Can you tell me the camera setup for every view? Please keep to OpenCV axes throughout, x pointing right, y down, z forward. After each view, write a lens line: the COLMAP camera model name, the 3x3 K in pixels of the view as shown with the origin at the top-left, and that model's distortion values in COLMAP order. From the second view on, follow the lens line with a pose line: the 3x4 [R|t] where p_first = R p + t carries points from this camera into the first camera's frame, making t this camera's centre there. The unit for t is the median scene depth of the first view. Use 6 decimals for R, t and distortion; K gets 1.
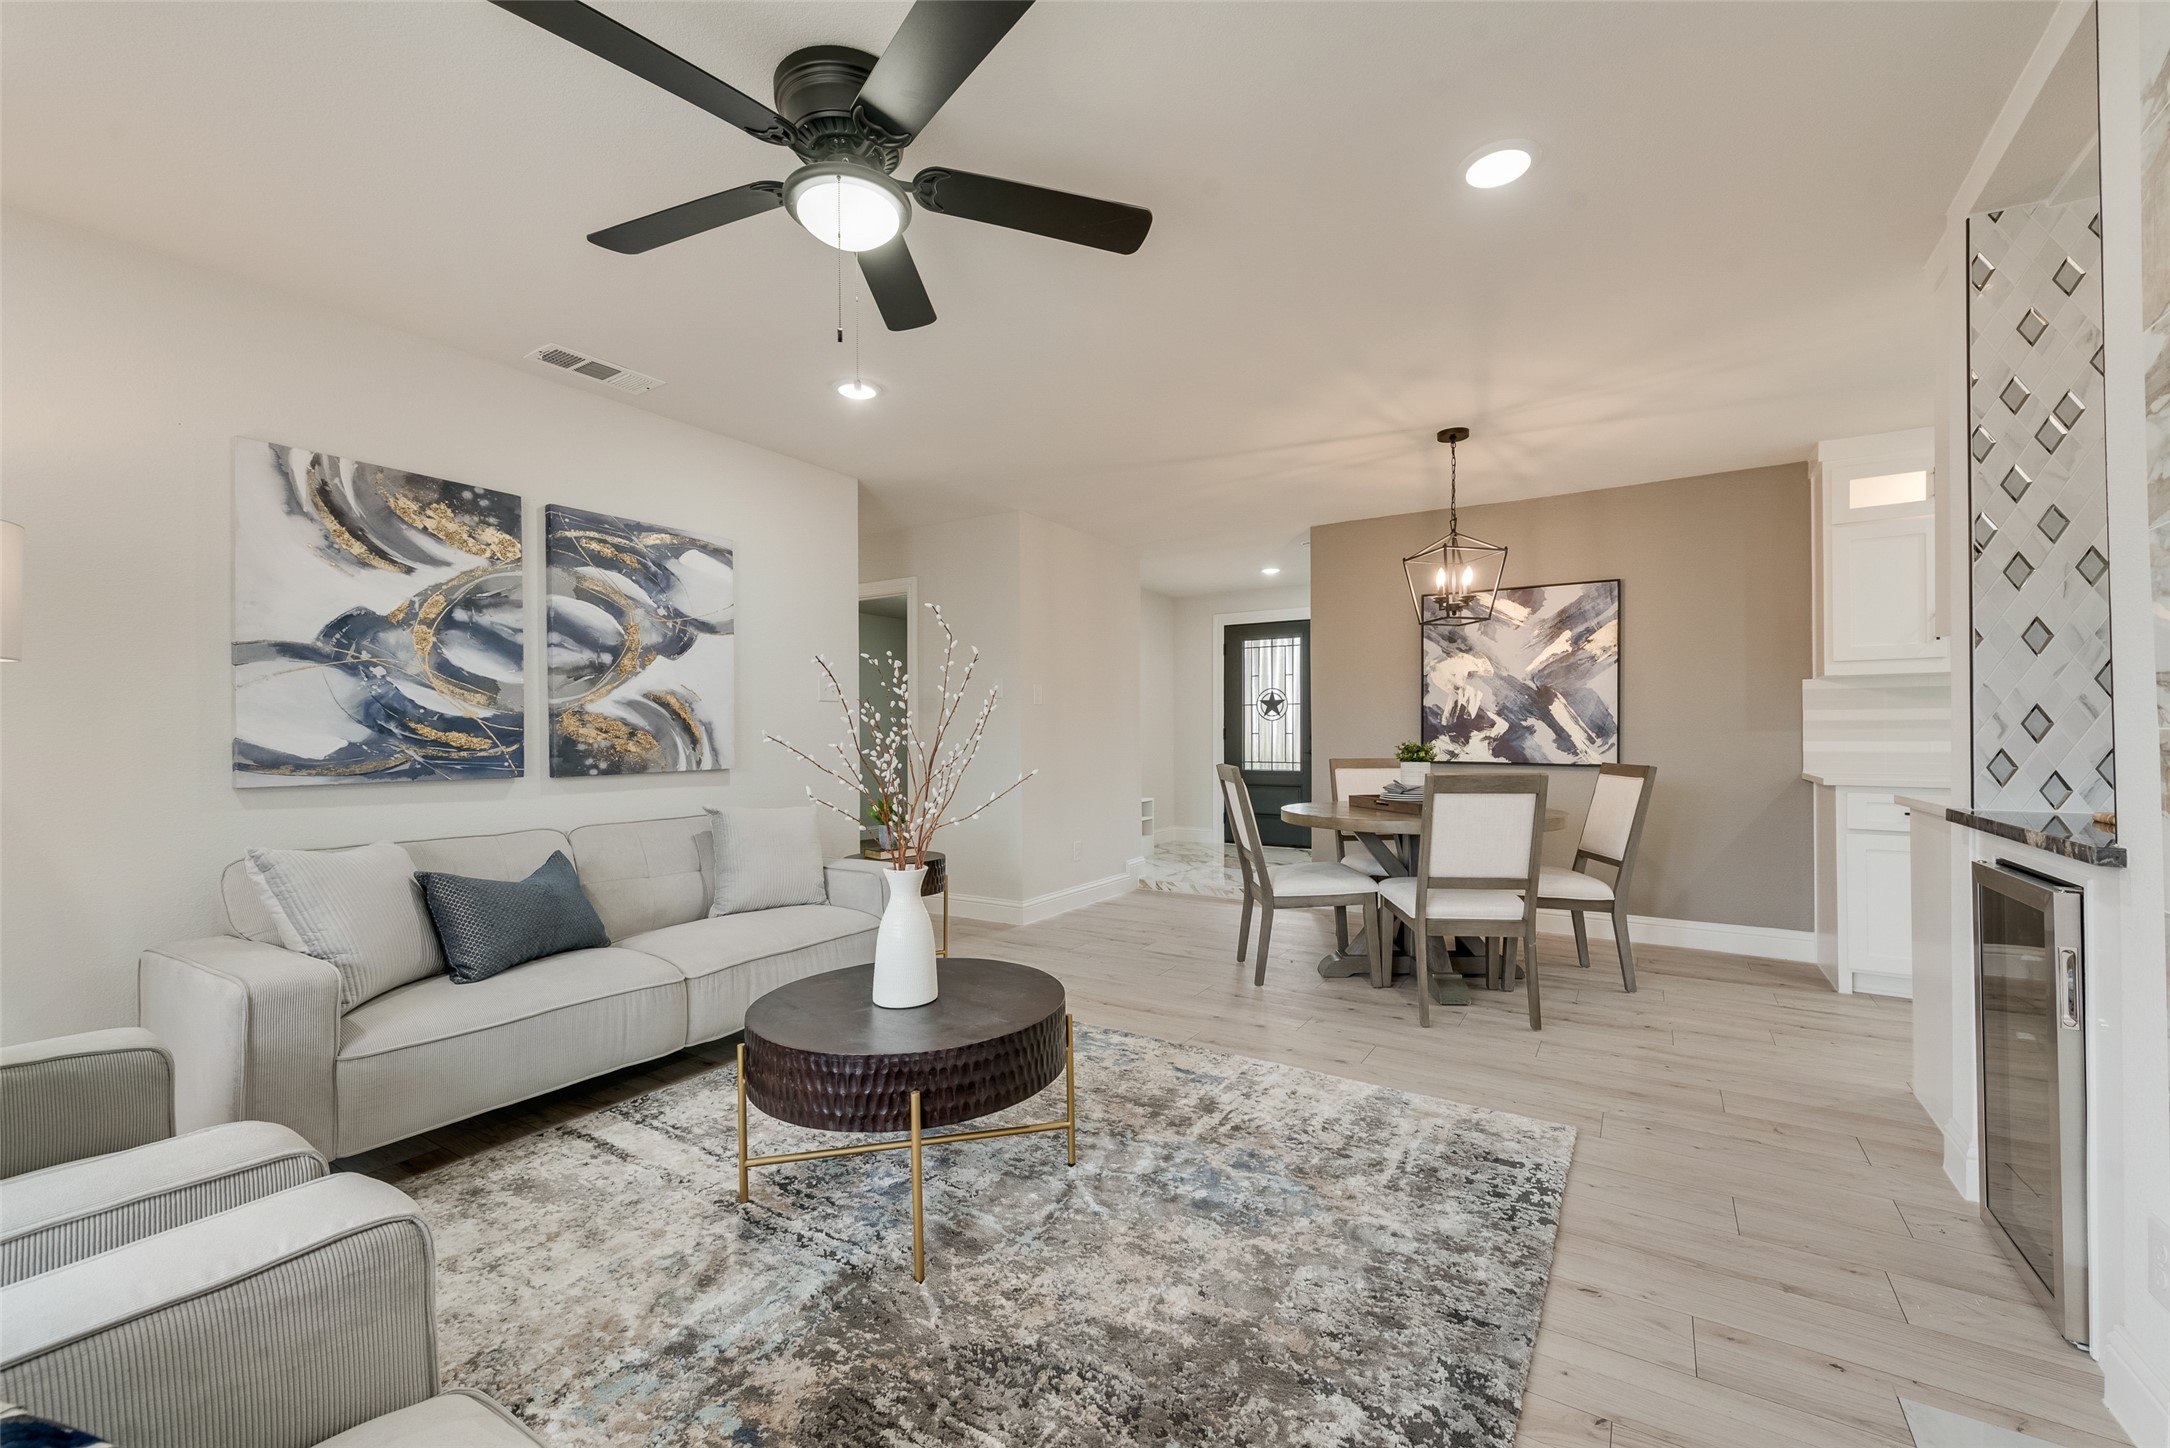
lens RADIAL K [[869.3, 0, 1088.5], [0, 869.3, 734.8], [0, 0, 1]] dist [0.014530, -0.005943]
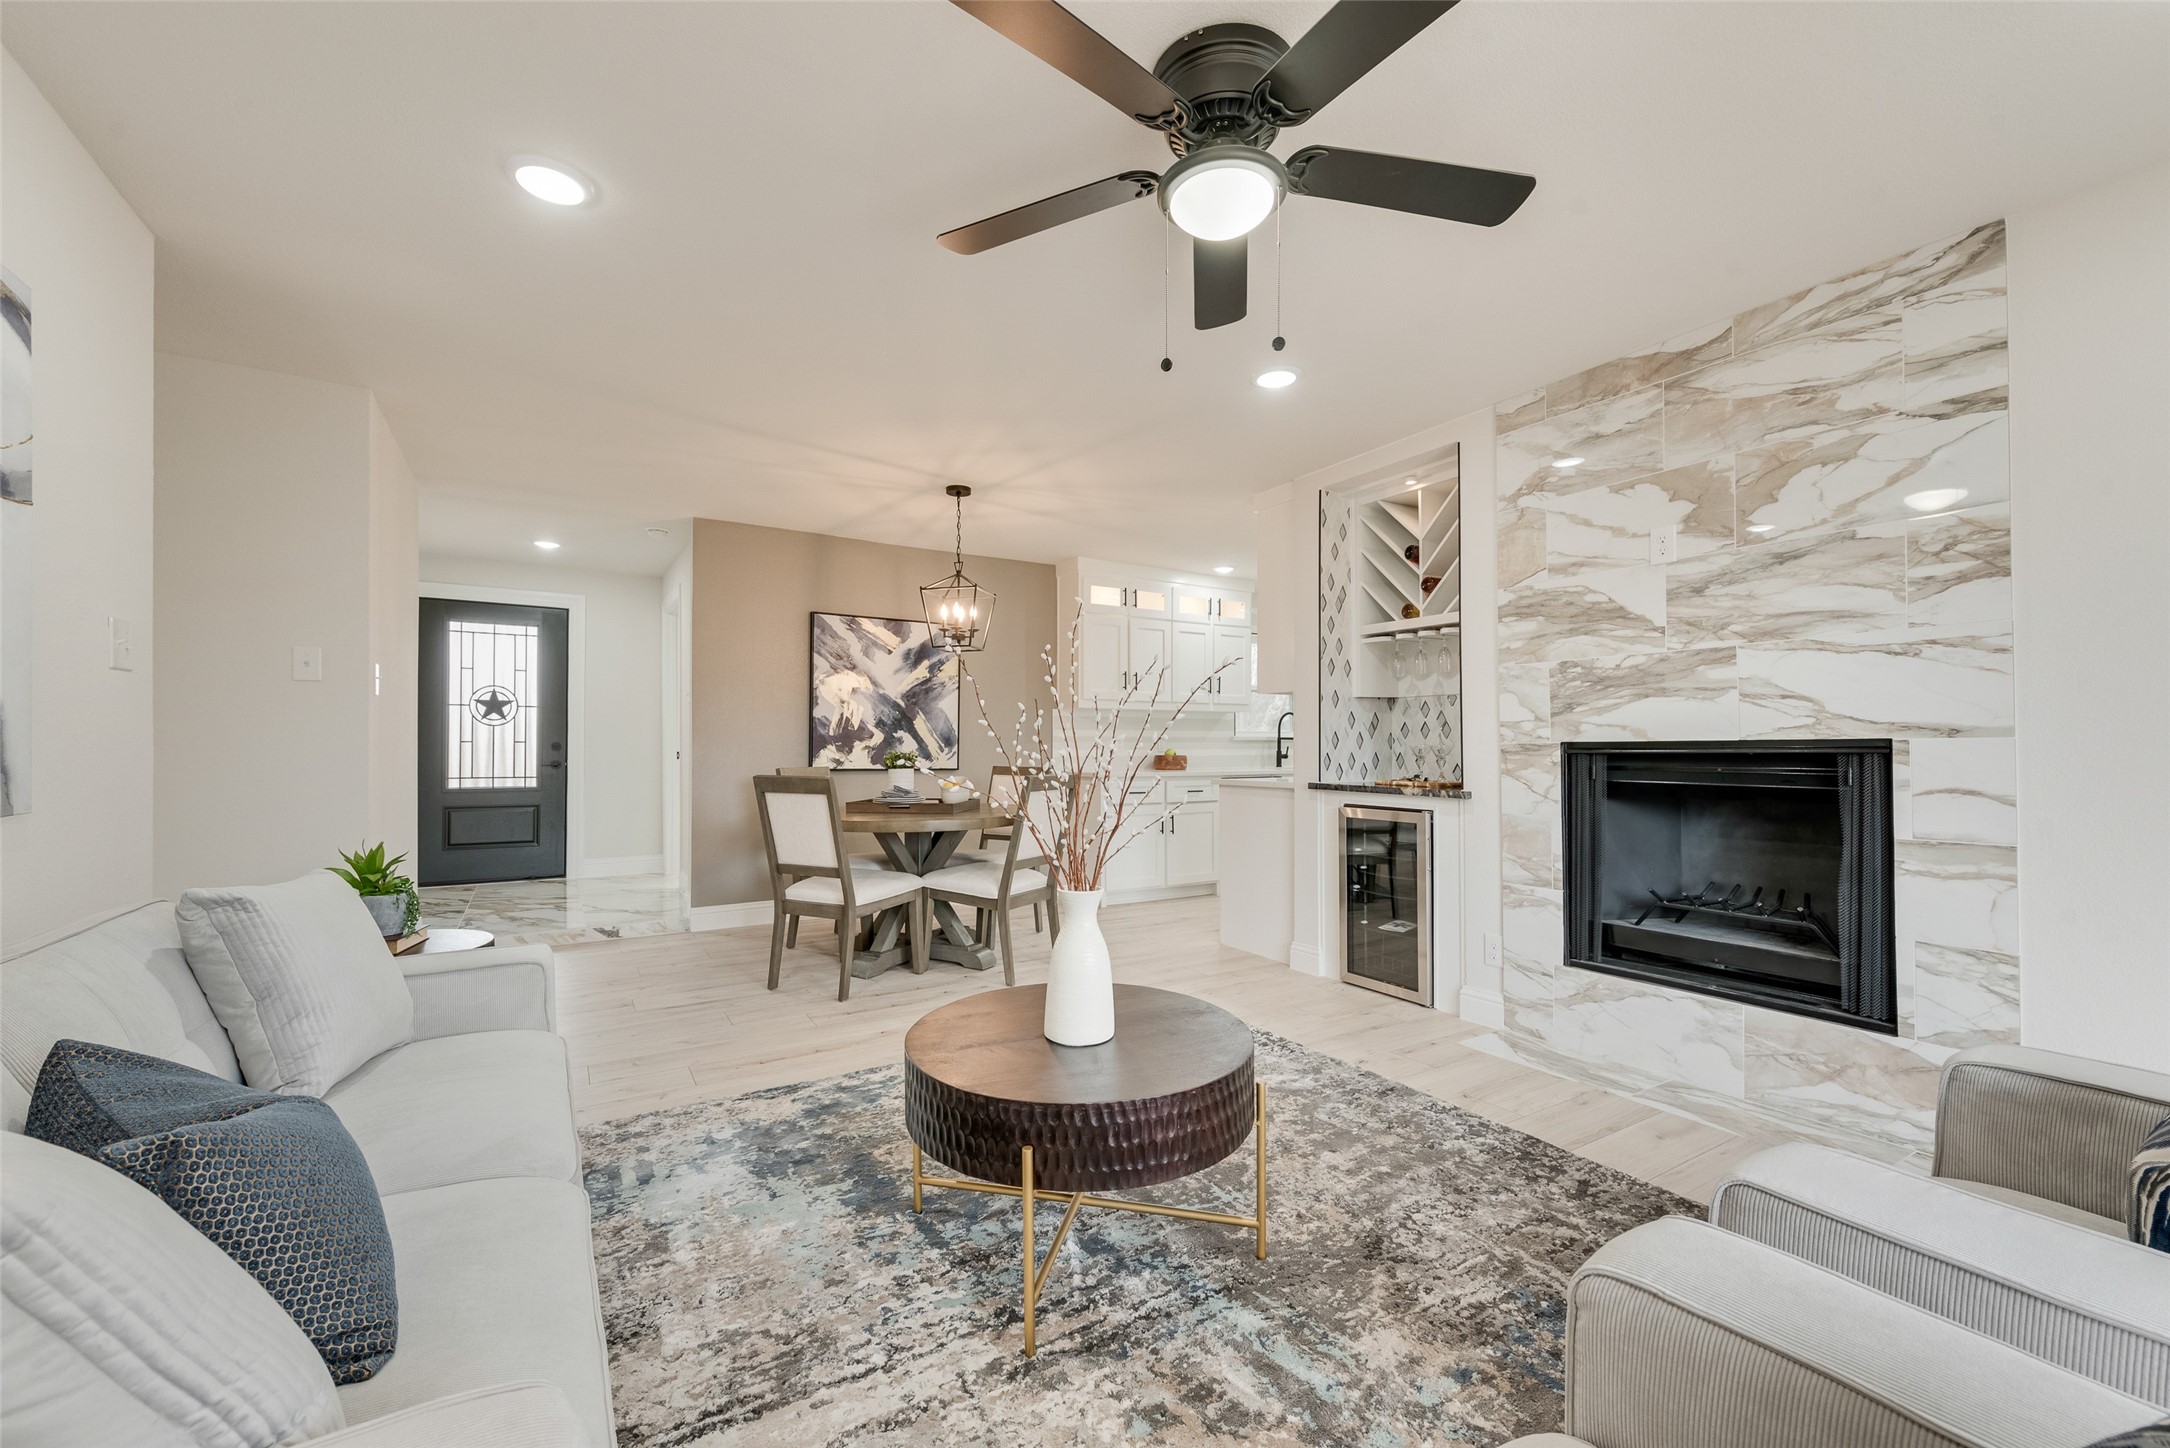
lens RADIAL K [[869.3, 0, 1077.8], [0, 869.3, 740.4], [0, 0, 1]] dist [0.014530, -0.005943]
pose [[0.439933, 0.010139, 0.897974, -0.608149], [-0.004121, 0.999949, -0.009271, 0.005448], [-0.898021, 0.000378, 0.439952, 0.360711]]
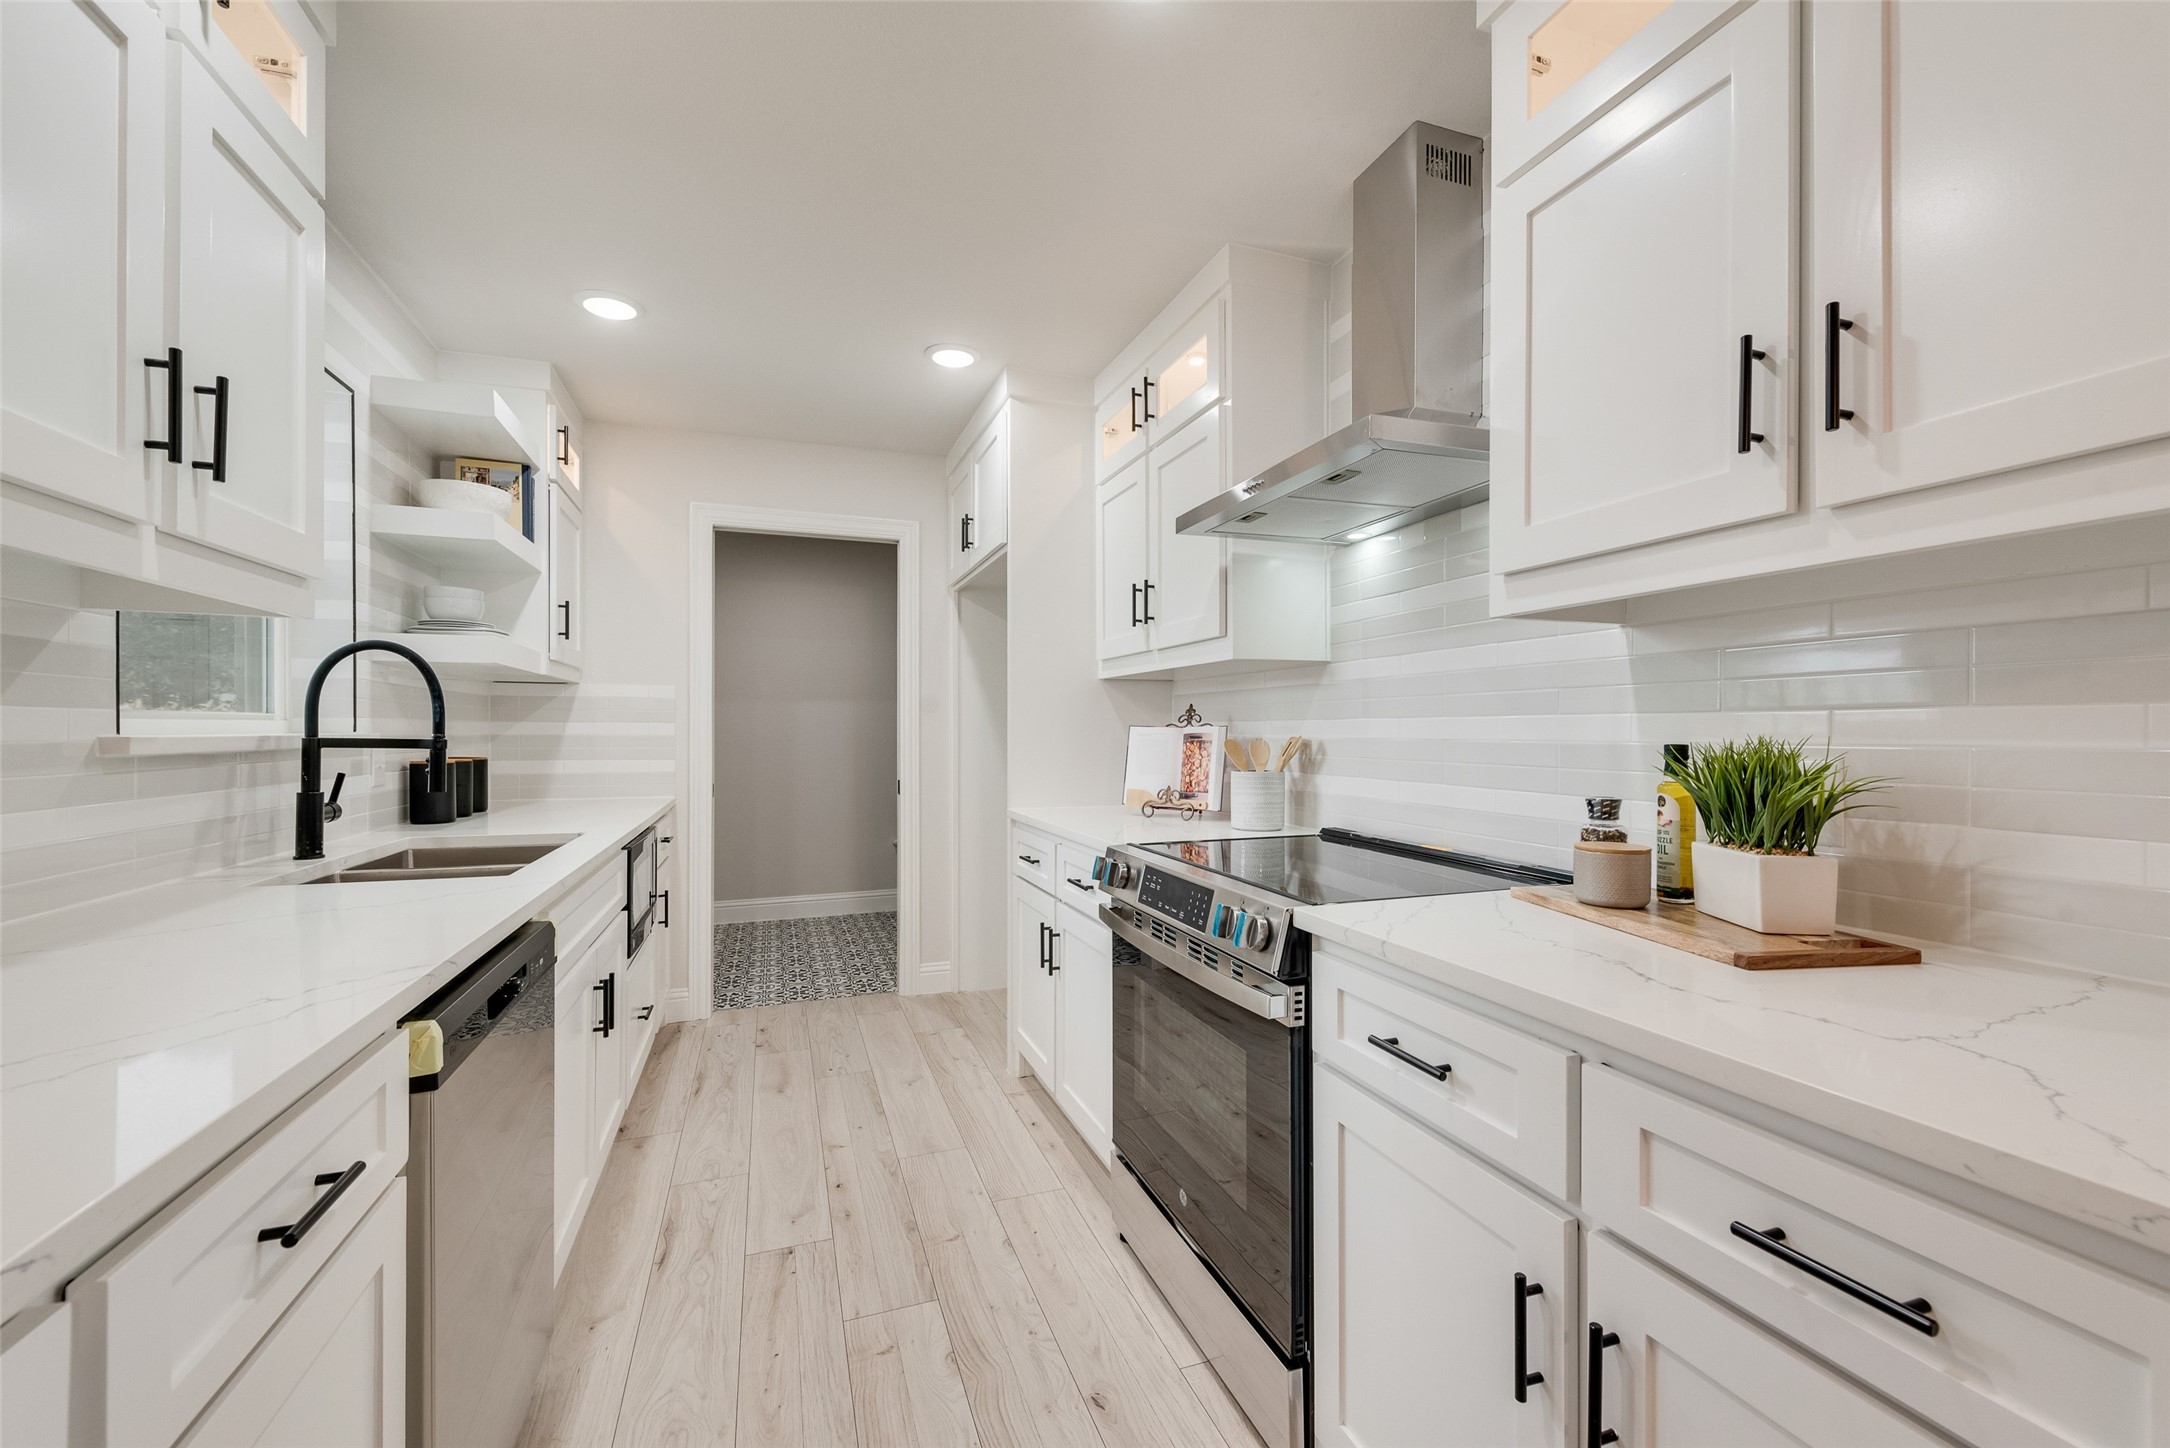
lens RADIAL K [[869.3, 0, 1084.2], [0, 869.3, 735.6], [0, 0, 1]] dist [0.014530, -0.005943]
pose [[-0.793666, 0.000264, 0.608354, 0.787940], [-0.000165, 1.000000, -0.000649, -0.023675], [-0.608354, -0.000615, -0.793666, 0.975739]]
